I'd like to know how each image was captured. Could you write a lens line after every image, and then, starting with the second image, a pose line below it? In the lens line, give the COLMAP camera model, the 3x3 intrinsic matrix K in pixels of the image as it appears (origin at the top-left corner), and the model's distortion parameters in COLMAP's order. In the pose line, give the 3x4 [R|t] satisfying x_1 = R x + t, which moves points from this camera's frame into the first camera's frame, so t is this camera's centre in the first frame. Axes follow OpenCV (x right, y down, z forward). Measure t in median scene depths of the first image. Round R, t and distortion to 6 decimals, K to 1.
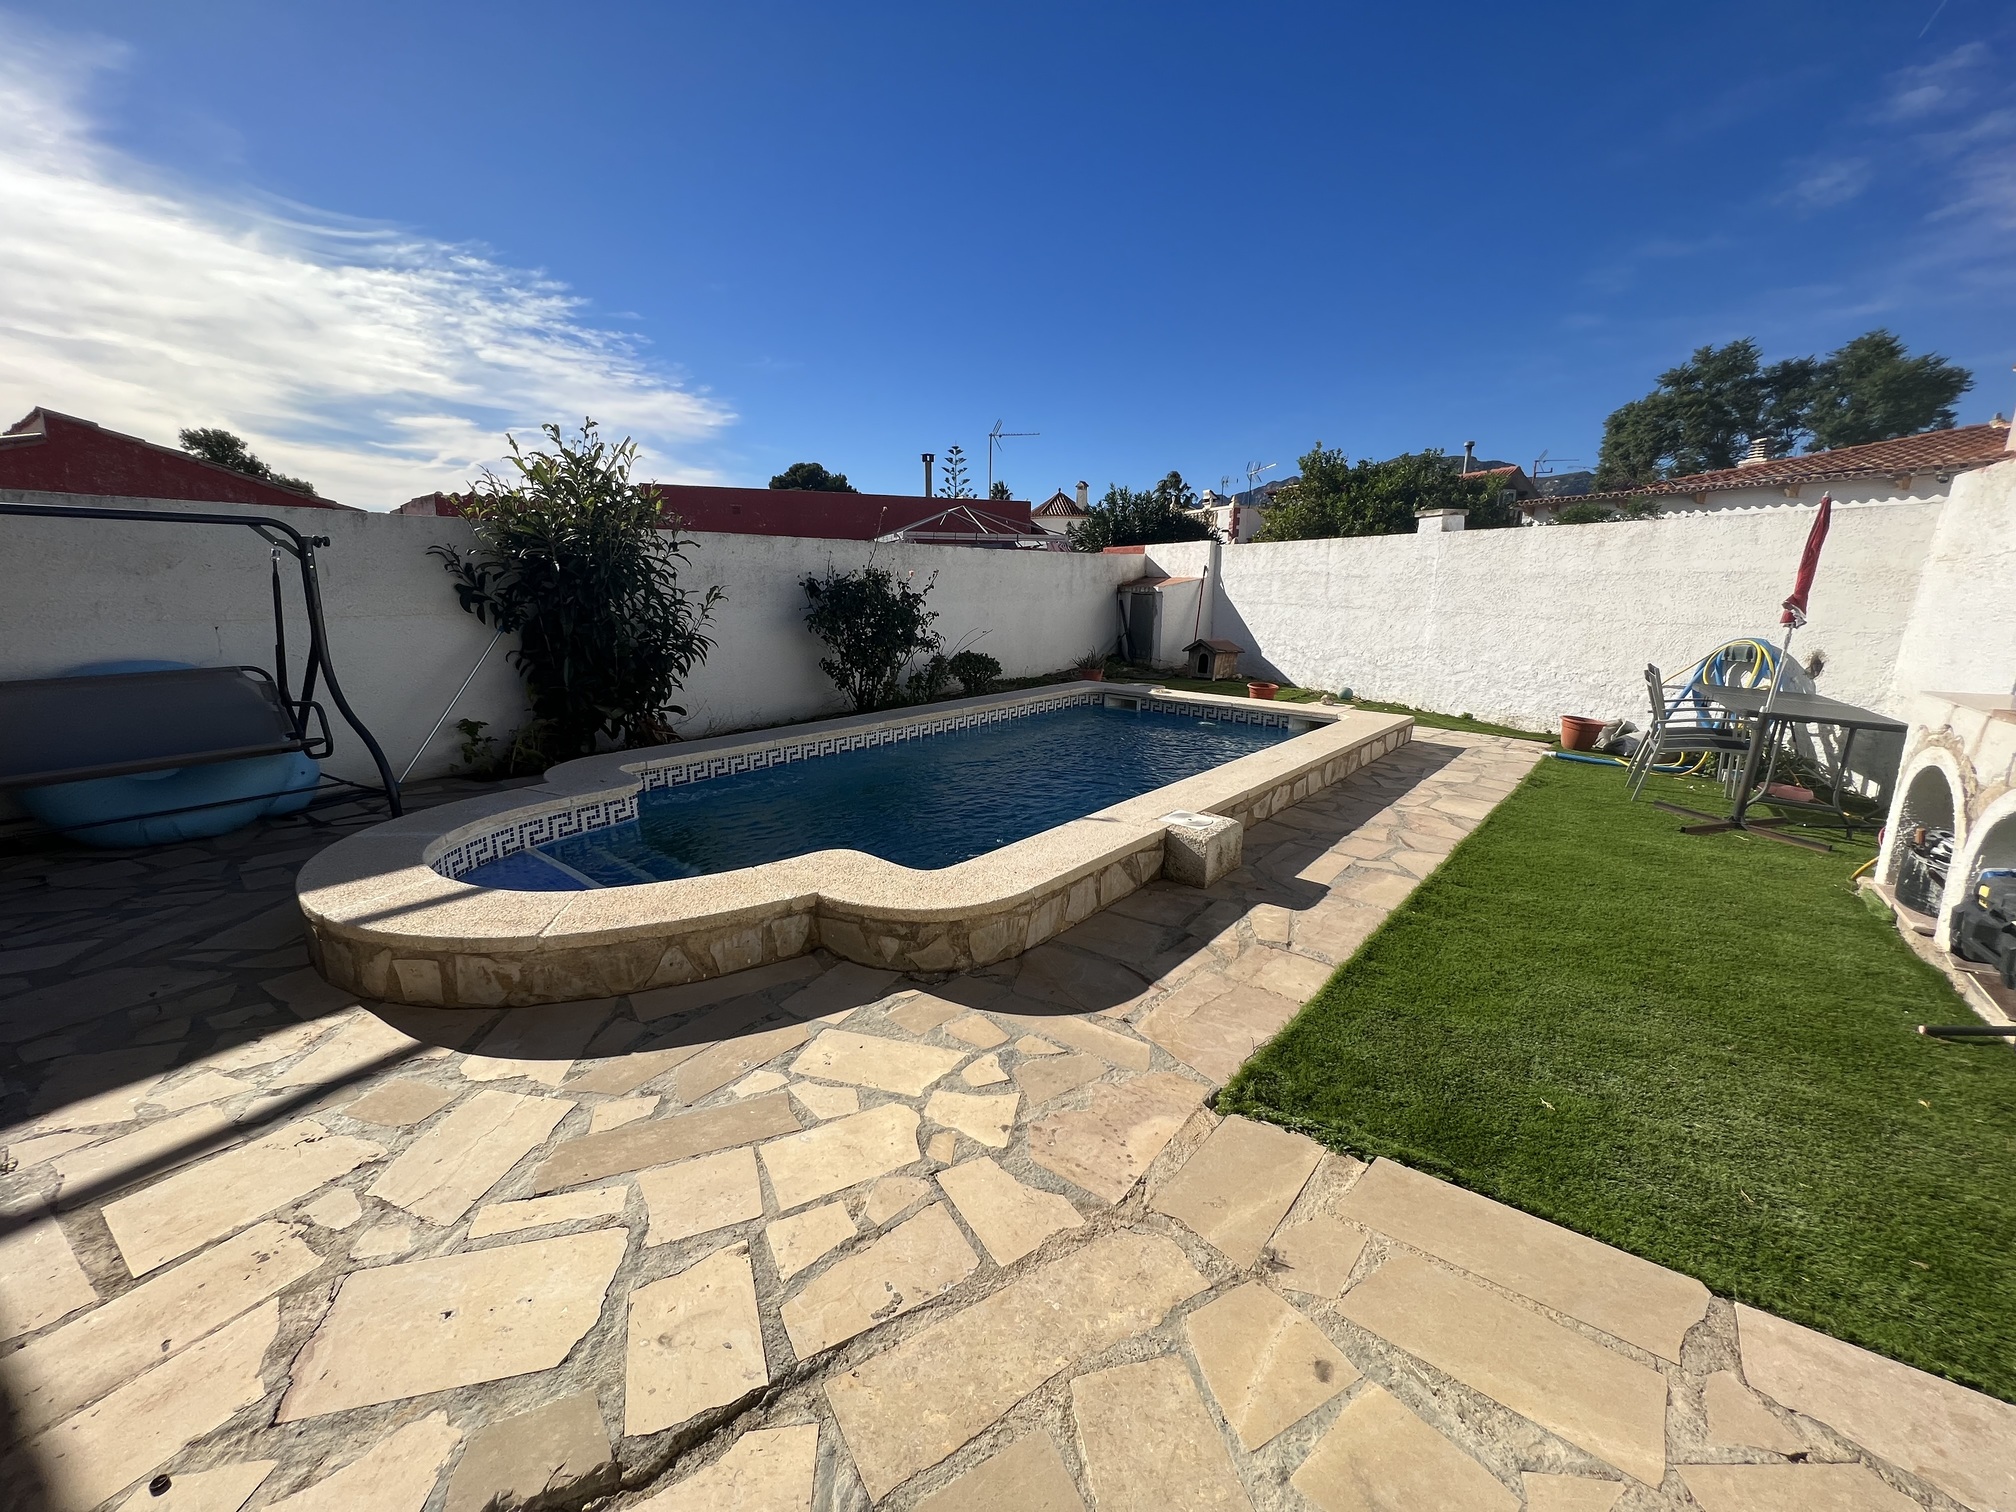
lens RADIAL K [[805.8, 0, 1008.3], [0, 805.8, 762.1], [0, 0, 1]] dist [-0.000124, -0.000620]
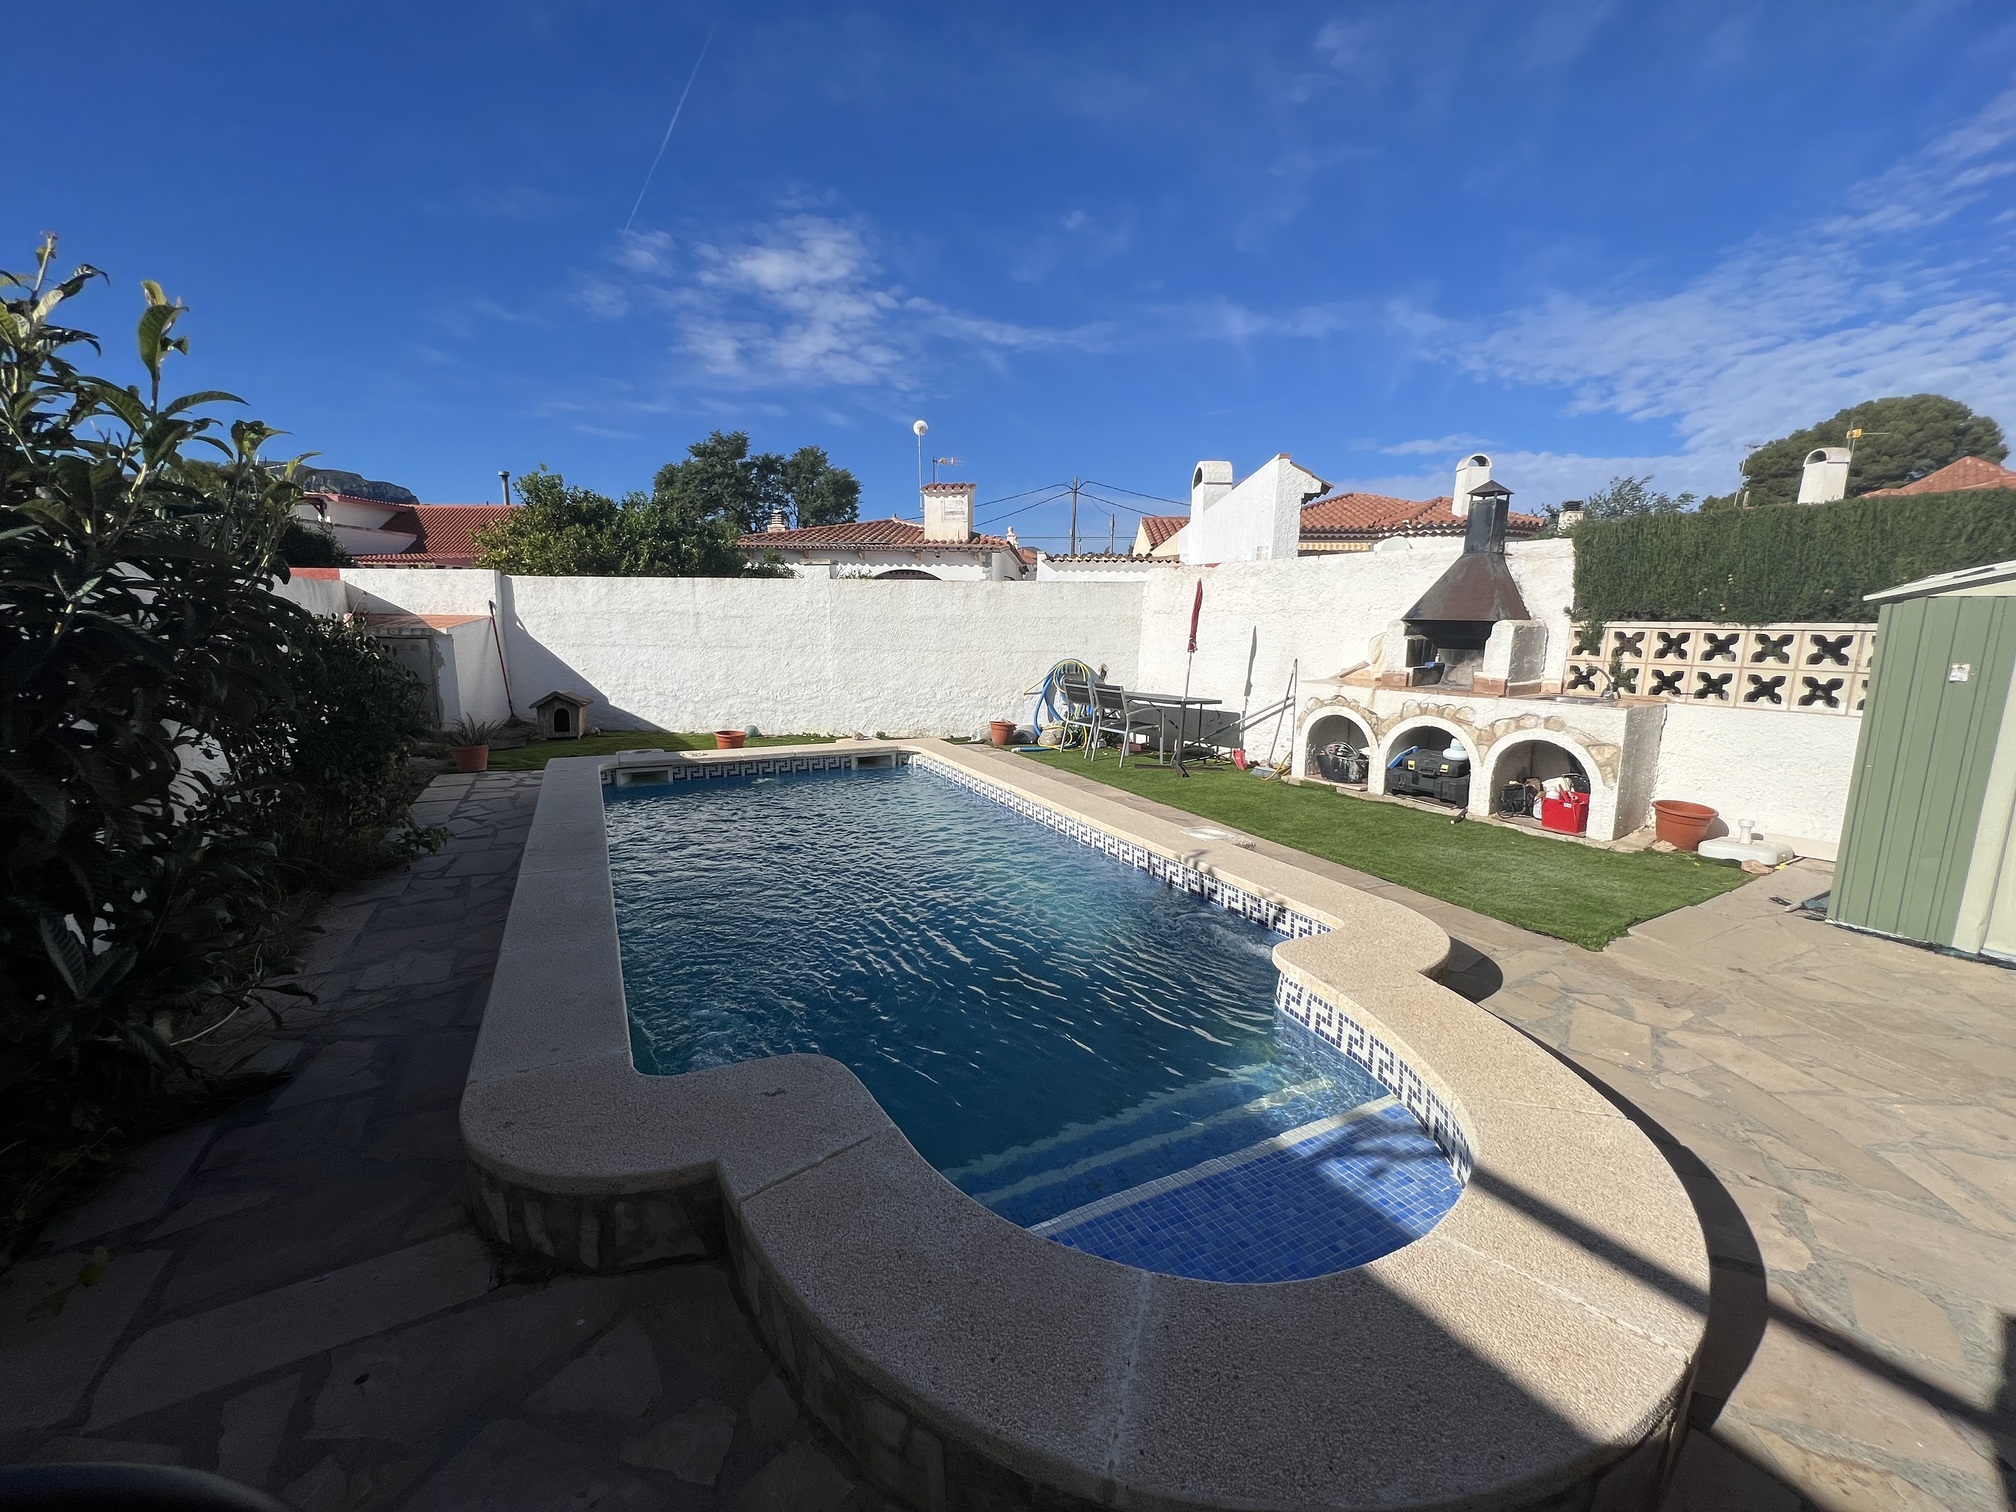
lens RADIAL K [[805.8, 0, 1004.0], [0, 805.8, 752.8], [0, 0, 1]] dist [-0.000124, -0.000620]
pose [[0.402593, -0.155888, 0.902008, -0.375020], [0.196142, 0.977196, 0.081339, -0.079556], [-0.894118, 0.144175, 0.423988, 0.292120]]
